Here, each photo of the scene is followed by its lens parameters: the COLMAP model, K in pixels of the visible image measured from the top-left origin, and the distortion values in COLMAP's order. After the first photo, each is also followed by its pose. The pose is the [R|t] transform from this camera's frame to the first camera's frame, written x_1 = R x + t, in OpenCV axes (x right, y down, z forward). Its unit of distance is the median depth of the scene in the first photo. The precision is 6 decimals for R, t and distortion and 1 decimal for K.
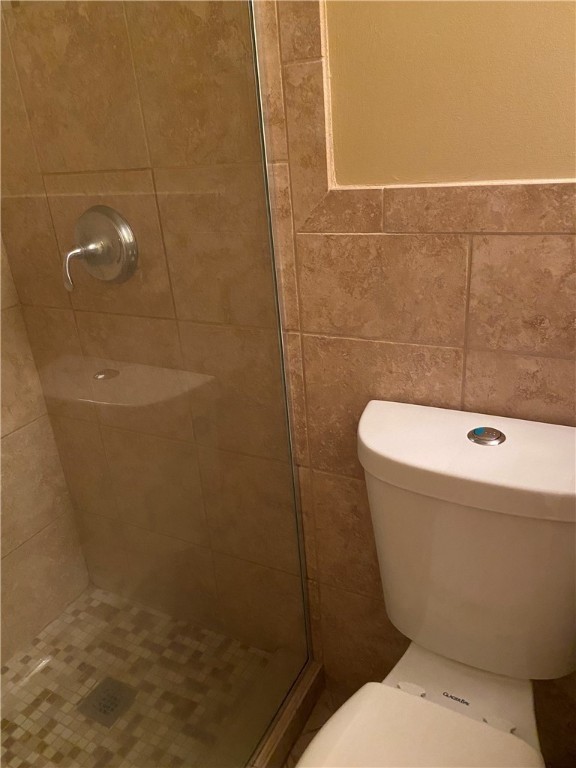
lens RADIAL K [[587.2, 0, 288.6], [0, 587.2, 383.8], [0, 0, 1]] dist [0.034454, -0.033204]
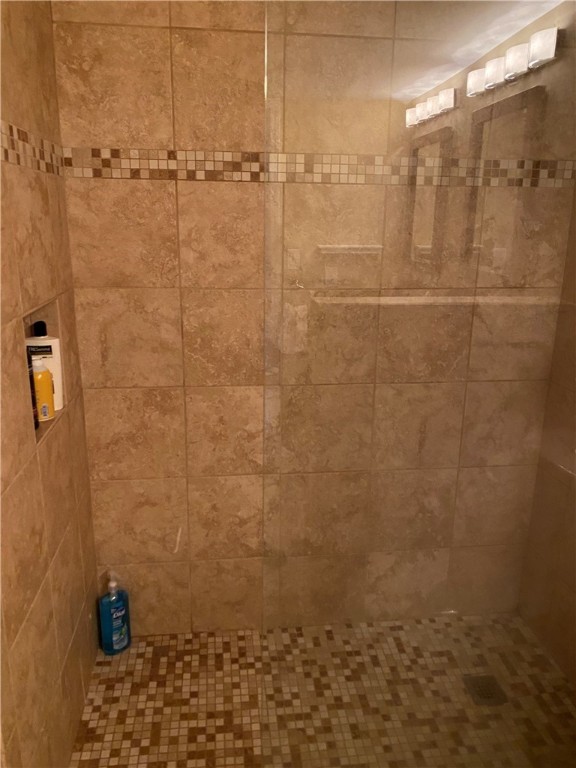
lens RADIAL K [[587.2, 0, 287.7], [0, 587.2, 383.4], [0, 0, 1]] dist [0.034454, -0.033204]
pose [[0.567568, 0.298402, -0.767348, 0.218248], [-0.373957, 0.923758, 0.082629, -0.015106], [0.733500, 0.240058, 0.635885, -0.254431]]
